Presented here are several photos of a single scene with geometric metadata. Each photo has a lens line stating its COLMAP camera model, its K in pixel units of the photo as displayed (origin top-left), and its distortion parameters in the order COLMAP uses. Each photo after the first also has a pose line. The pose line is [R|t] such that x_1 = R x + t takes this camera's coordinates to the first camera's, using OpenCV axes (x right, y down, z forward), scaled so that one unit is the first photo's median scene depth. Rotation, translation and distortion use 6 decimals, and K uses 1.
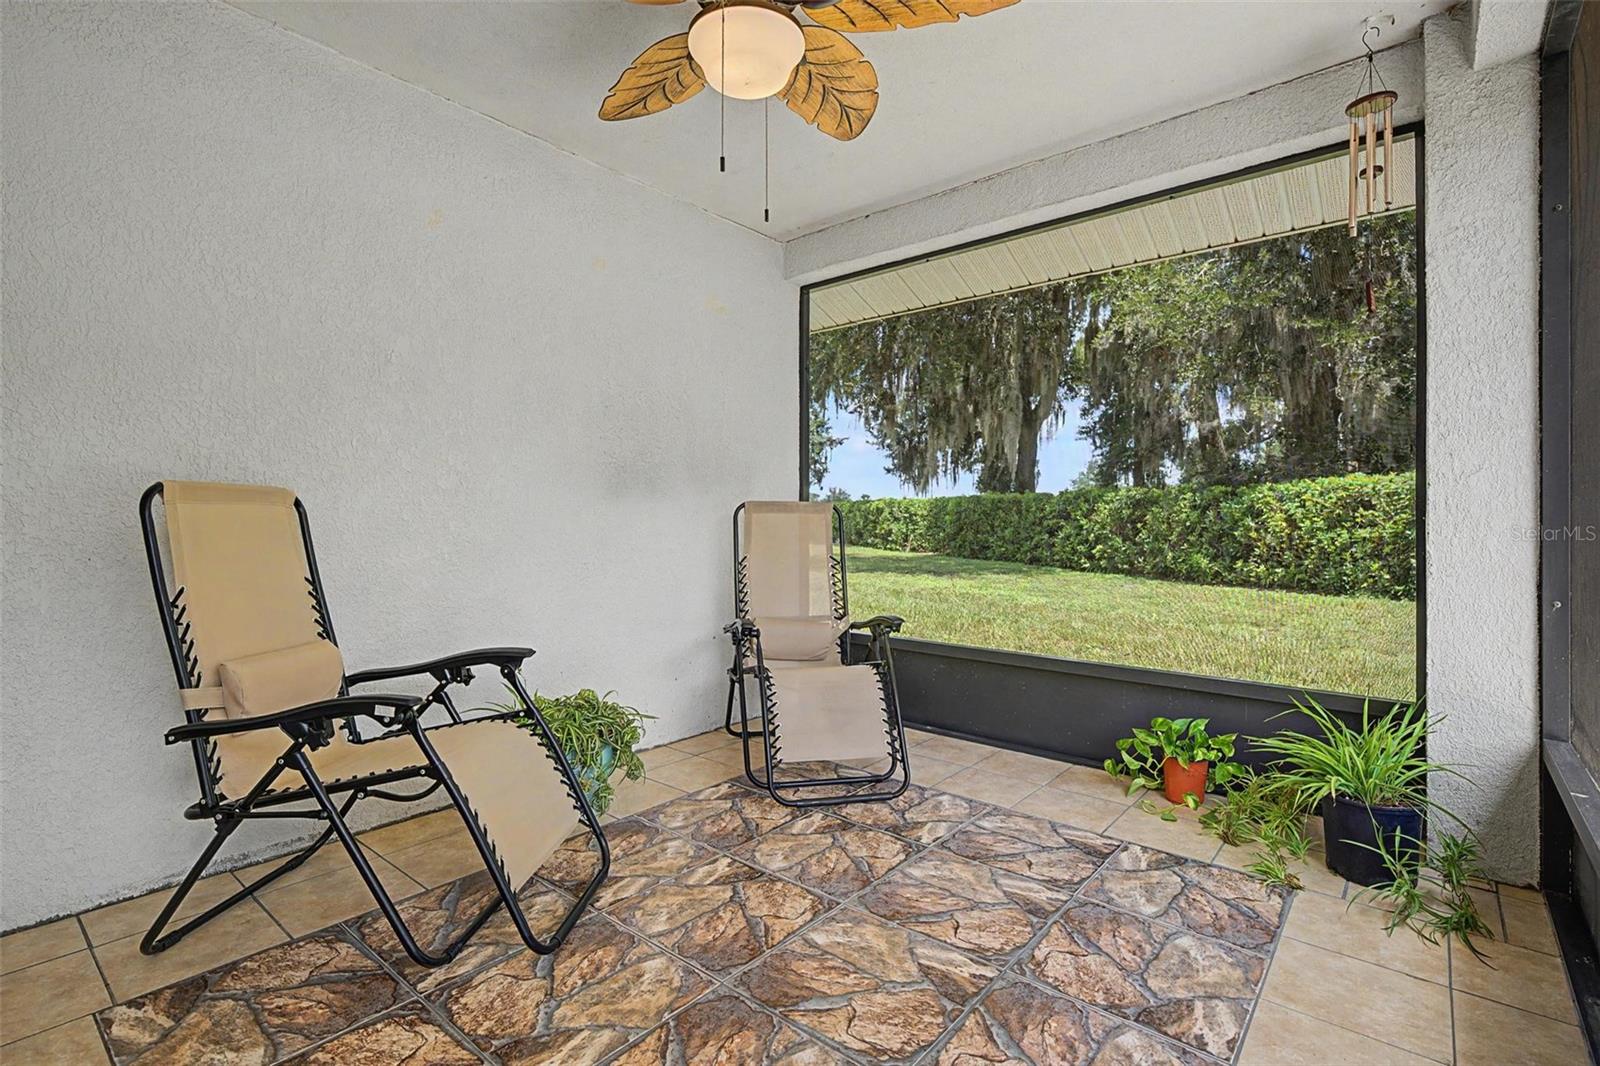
lens RADIAL K [[755.4, 0, 800.2], [0, 755.4, 527.3], [0, 0, 1]] dist [0.001288, -0.000255]
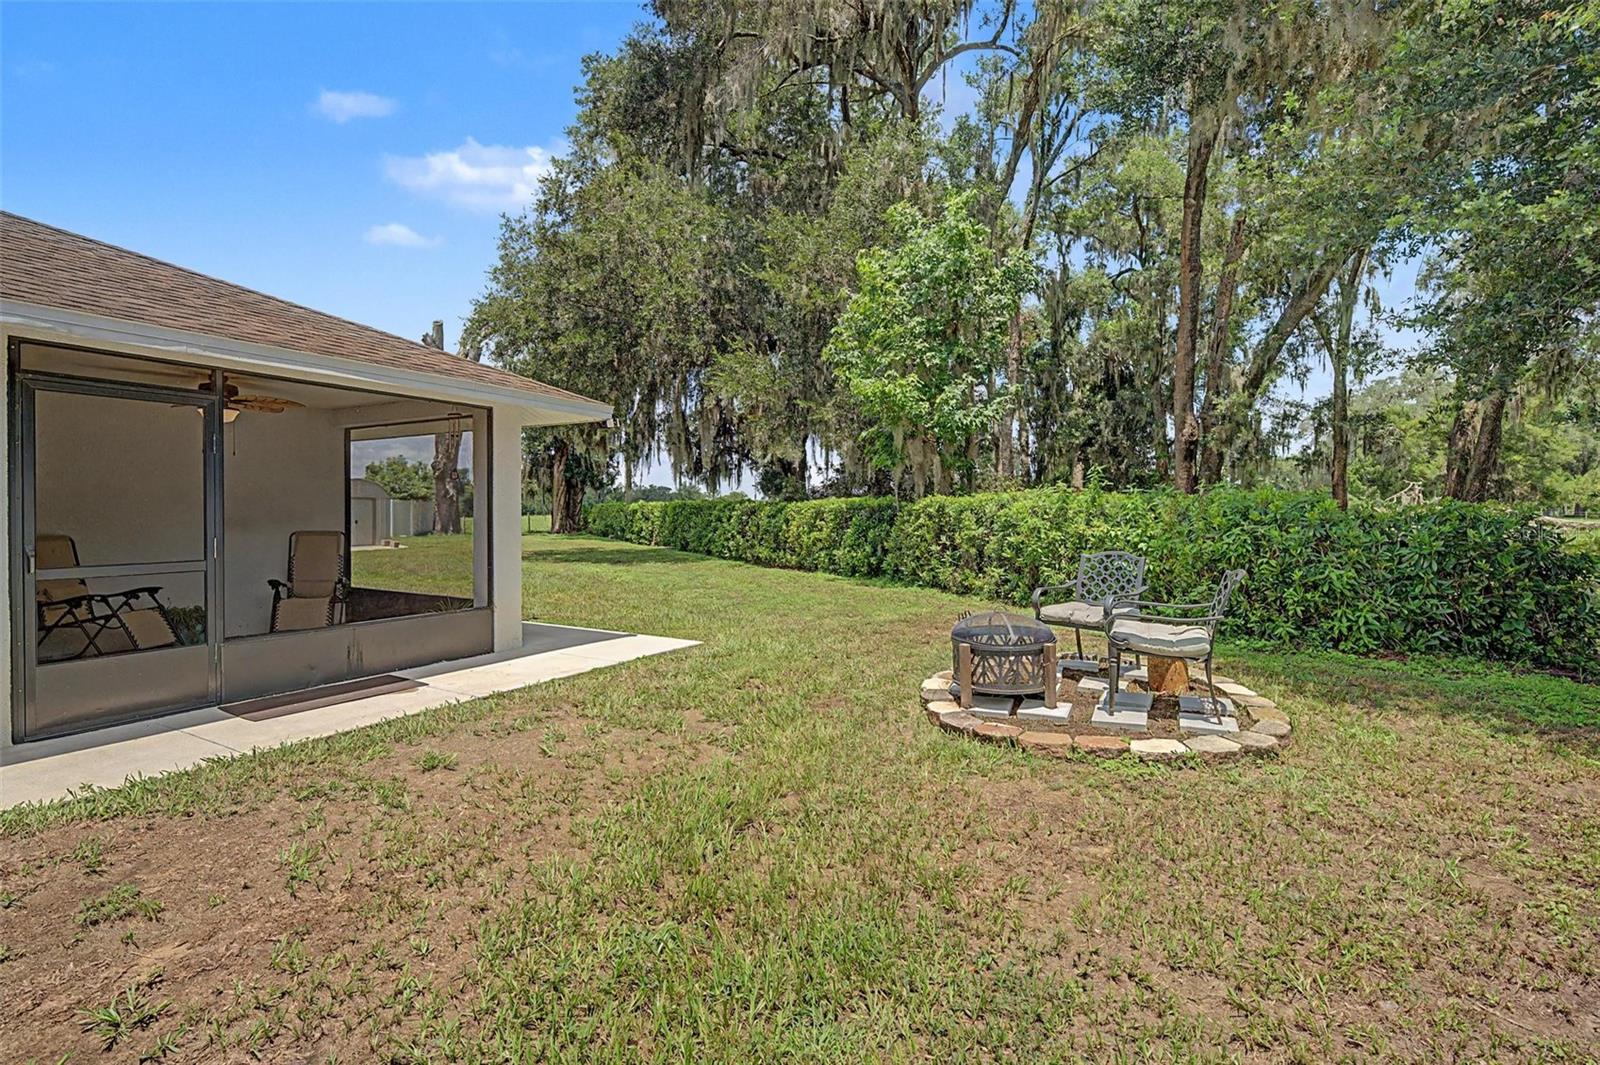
lens RADIAL K [[765.1, 0, 796.4], [0, 765.1, 508.8], [0, 0, 1]] dist [-0.001151, -0.000079]
pose [[0.988141, -0.000545, 0.153550, 0.456617], [0.002470, 0.999921, -0.012347, -0.028331], [-0.153531, 0.012580, 0.988064, -0.652151]]
